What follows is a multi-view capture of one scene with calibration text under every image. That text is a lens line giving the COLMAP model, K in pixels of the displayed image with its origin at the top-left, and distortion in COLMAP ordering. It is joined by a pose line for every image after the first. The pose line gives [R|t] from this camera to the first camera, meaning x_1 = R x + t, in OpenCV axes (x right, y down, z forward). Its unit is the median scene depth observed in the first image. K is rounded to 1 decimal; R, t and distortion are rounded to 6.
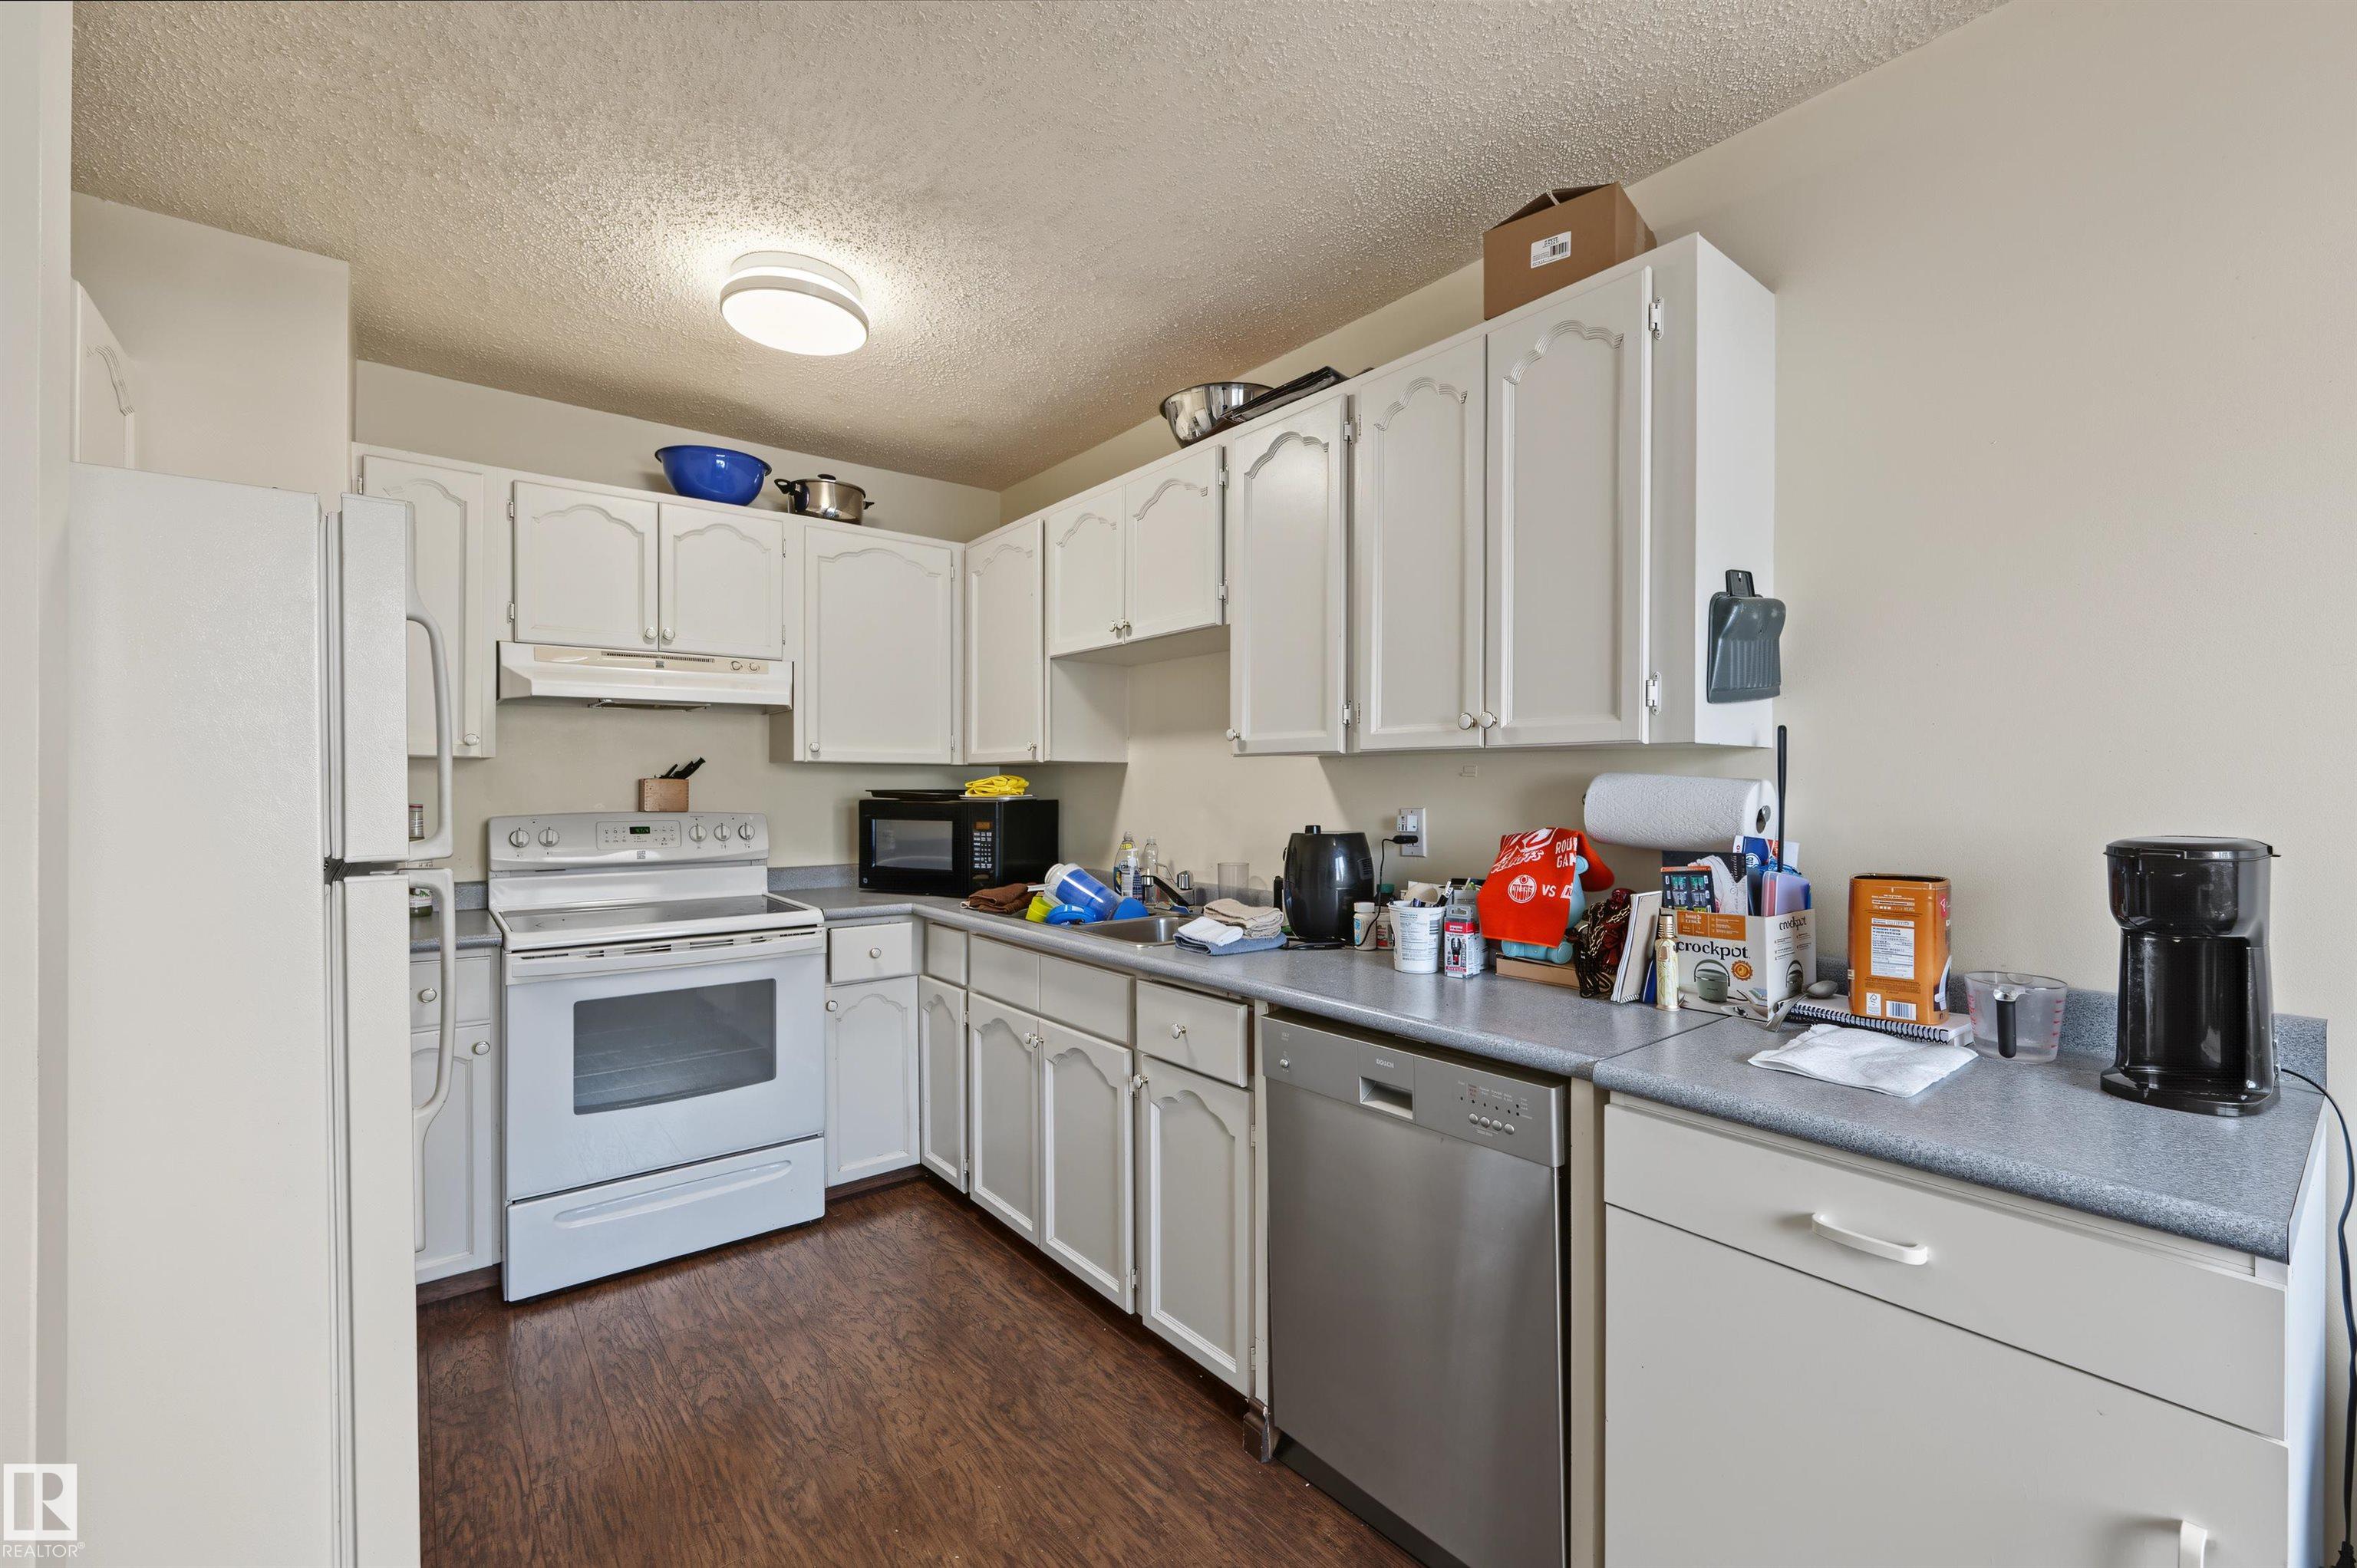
lens RADIAL K [[976.6, 0, 1192.3], [0, 976.6, 788.6], [0, 0, 1]] dist [0.000052, -0.000071]
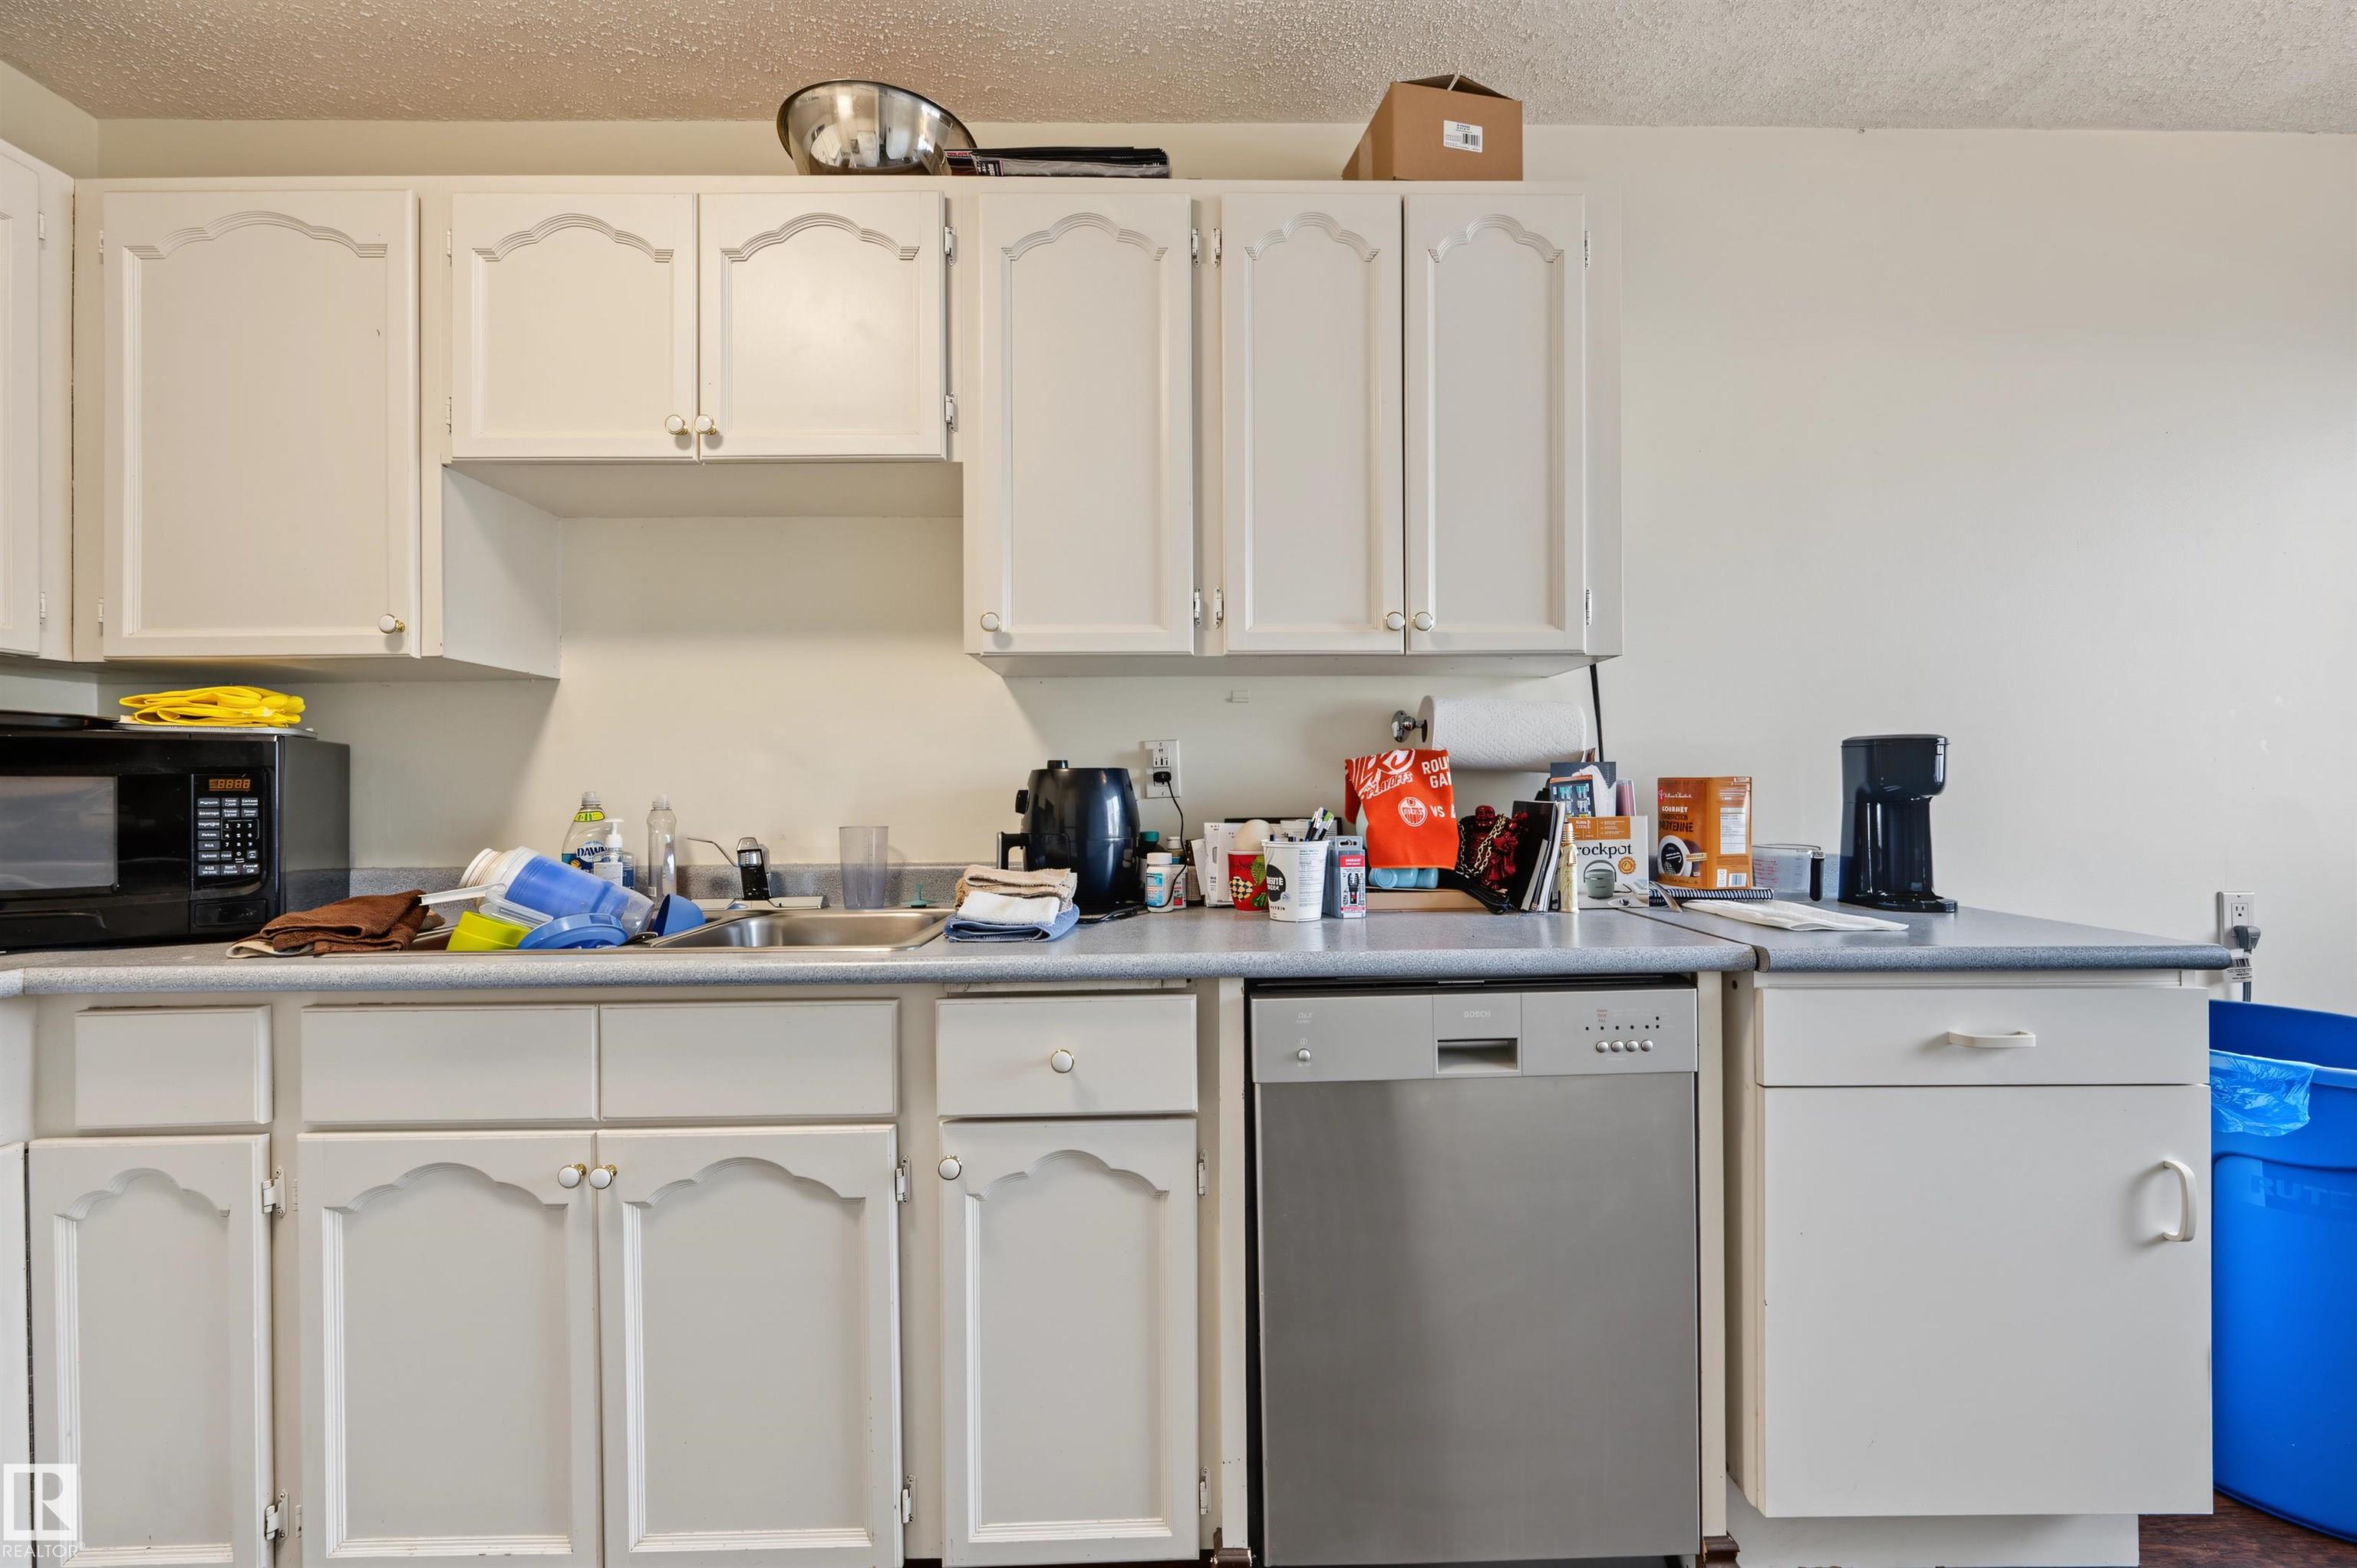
lens RADIAL K [[949.6, 0, 1202.9], [0, 949.6, 787.4], [0, 0, 1]] dist [-0.001759, -0.000117]
pose [[0.614361, -0.003901, 0.789015, -0.380868], [0.011605, 0.999924, -0.004092, 0.062411], [-0.788940, 0.011670, 0.614360, 0.464268]]
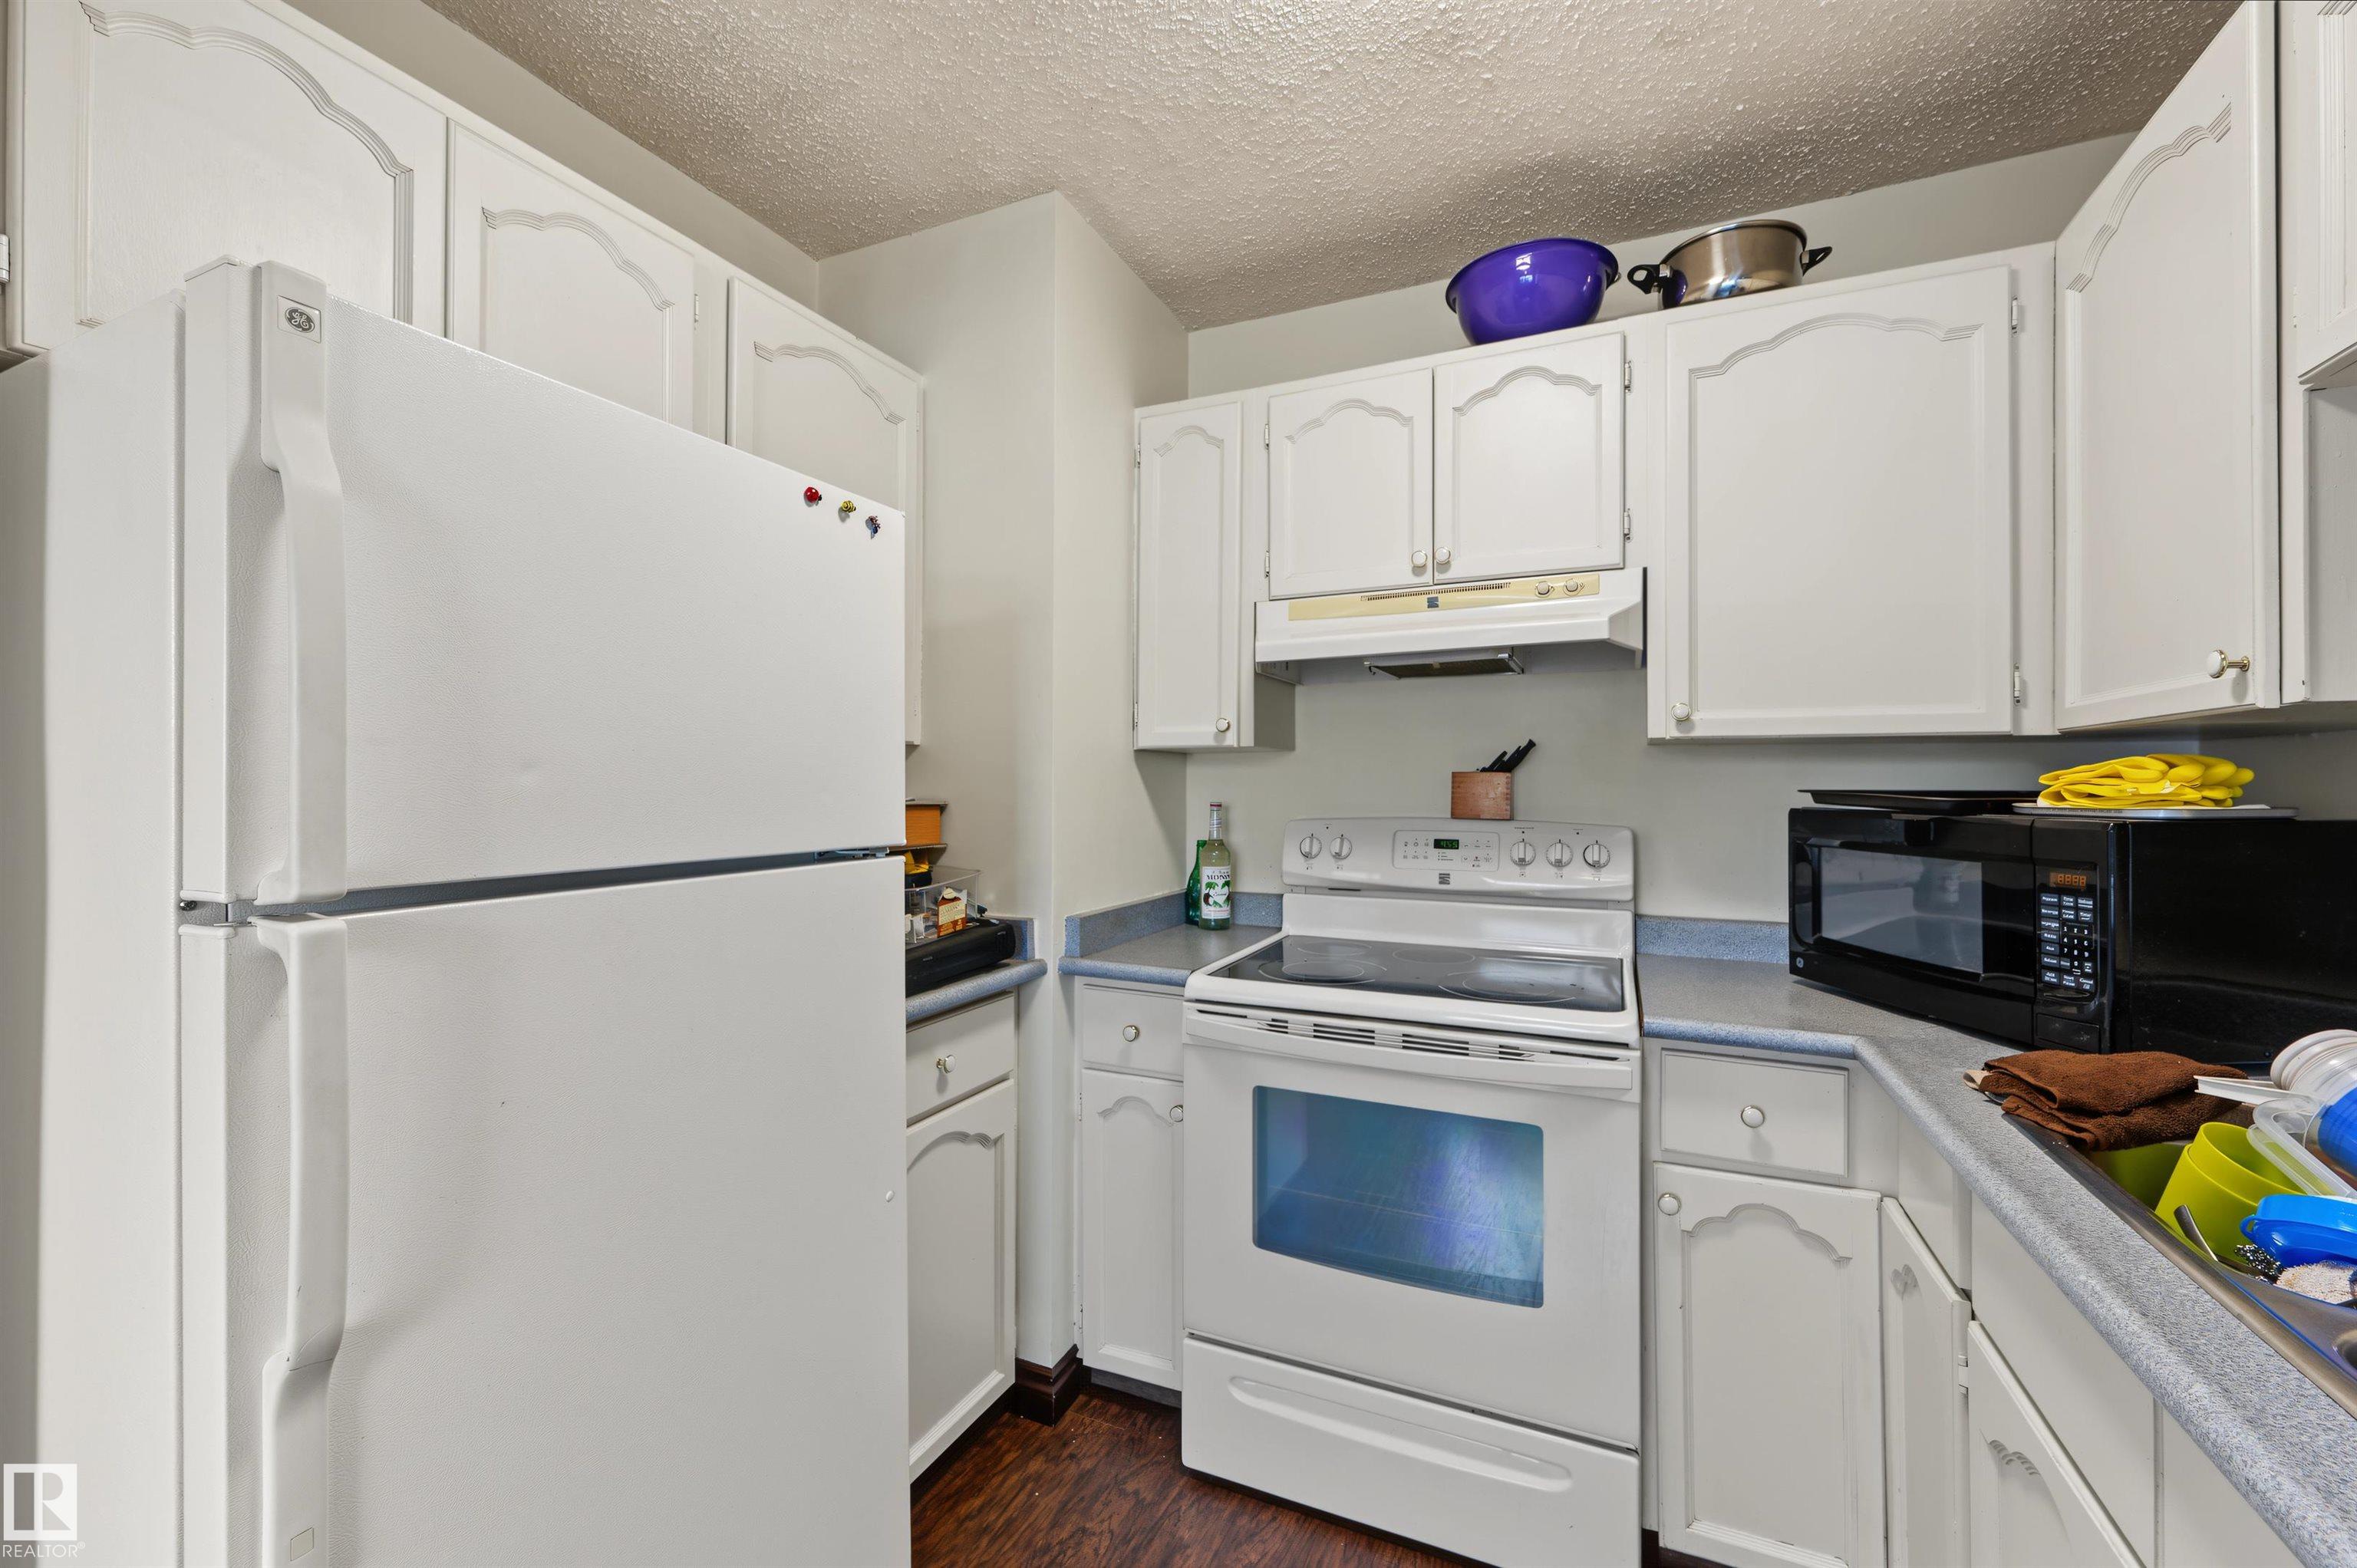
lens RADIAL K [[940.4, 0, 1200.0], [0, 940.4, 777.6], [0, 0, 1]] dist [0.000039, 0.000004]
pose [[0.454407, -0.006999, -0.890766, -0.042903], [-0.004611, 0.999937, -0.010209, 0.002287], [0.890782, 0.008746, 0.454347, 0.674764]]
